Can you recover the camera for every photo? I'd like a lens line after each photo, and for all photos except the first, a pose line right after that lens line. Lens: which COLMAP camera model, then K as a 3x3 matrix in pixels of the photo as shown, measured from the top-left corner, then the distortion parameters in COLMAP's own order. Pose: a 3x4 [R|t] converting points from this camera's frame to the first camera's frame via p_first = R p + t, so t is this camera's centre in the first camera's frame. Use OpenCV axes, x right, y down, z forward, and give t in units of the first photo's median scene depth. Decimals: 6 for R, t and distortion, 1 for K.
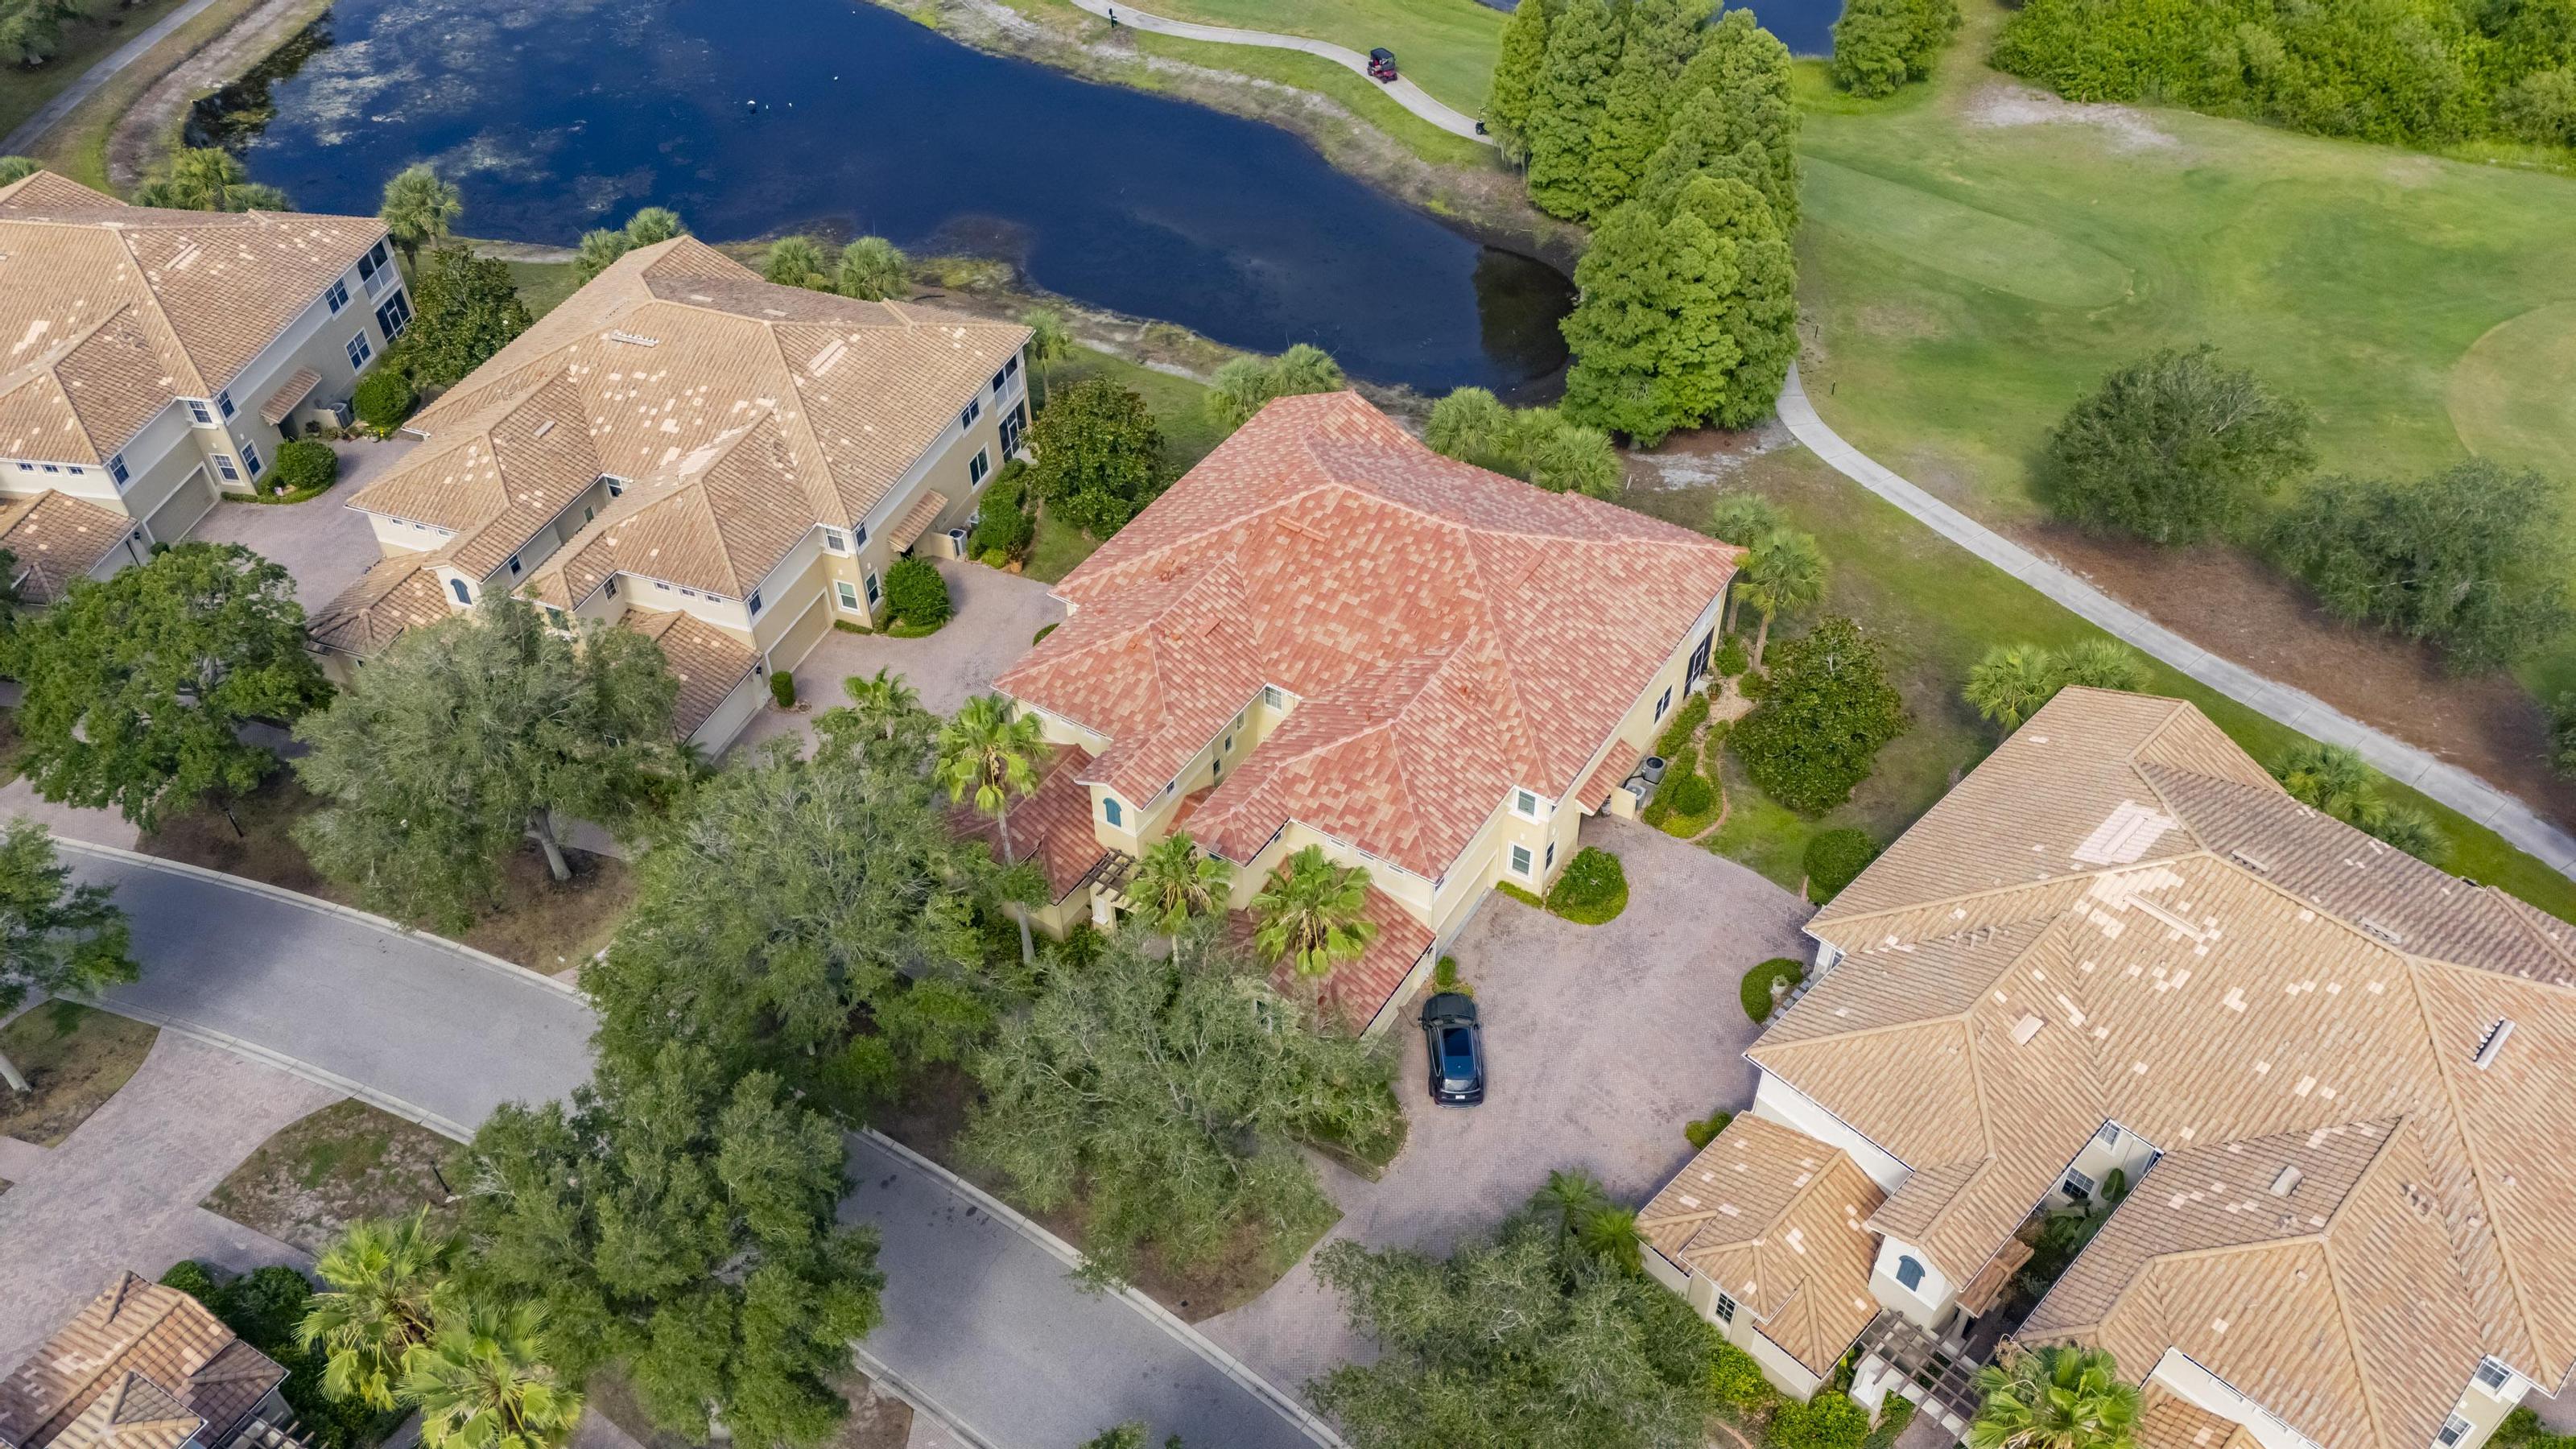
lens RADIAL K [[1890.5, 0, 1285.4], [0, 1890.5, 718.8], [0, 0, 1]] dist [0.082282, -0.080982]
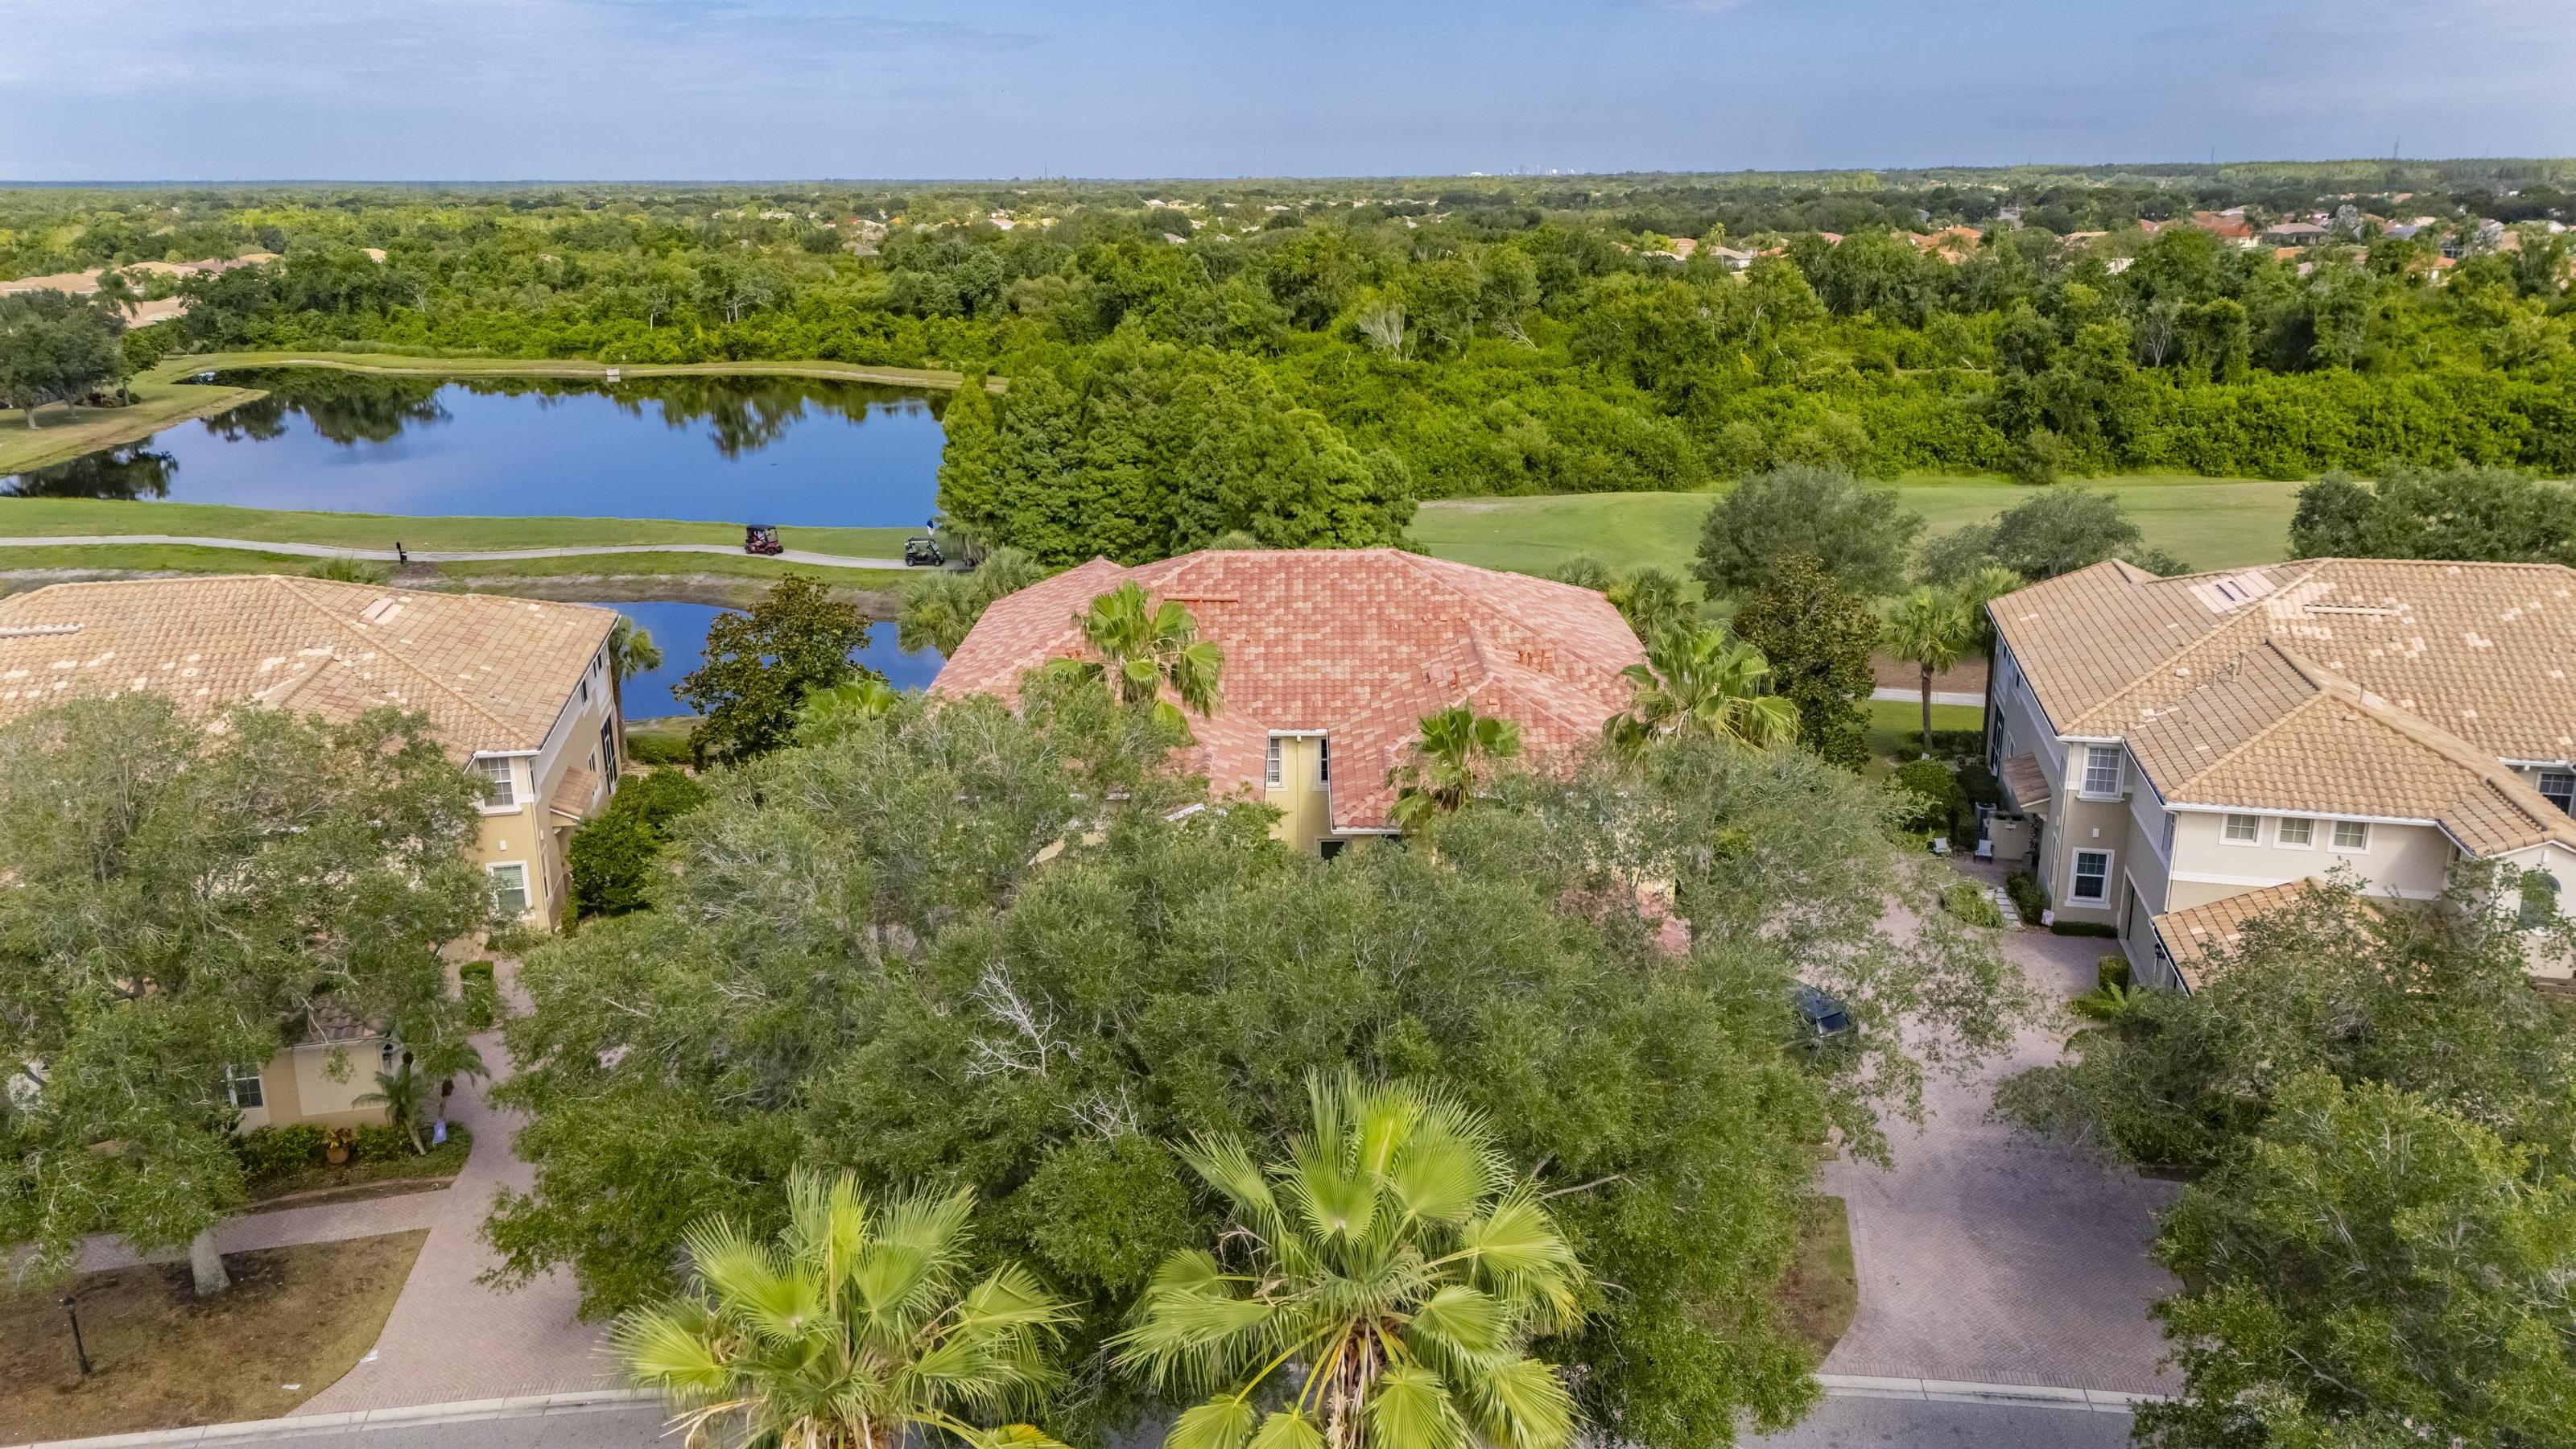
lens RADIAL K [[1878.7, 0, 1288.0], [0, 1878.7, 724.5], [0, 0, 1]] dist [0.101576, -0.105868]
pose [[0.844581, -0.142000, 0.516254, -0.332395], [0.355498, 0.869717, -0.342365, 0.202857], [-0.400379, 0.472682, 0.785028, 0.351569]]
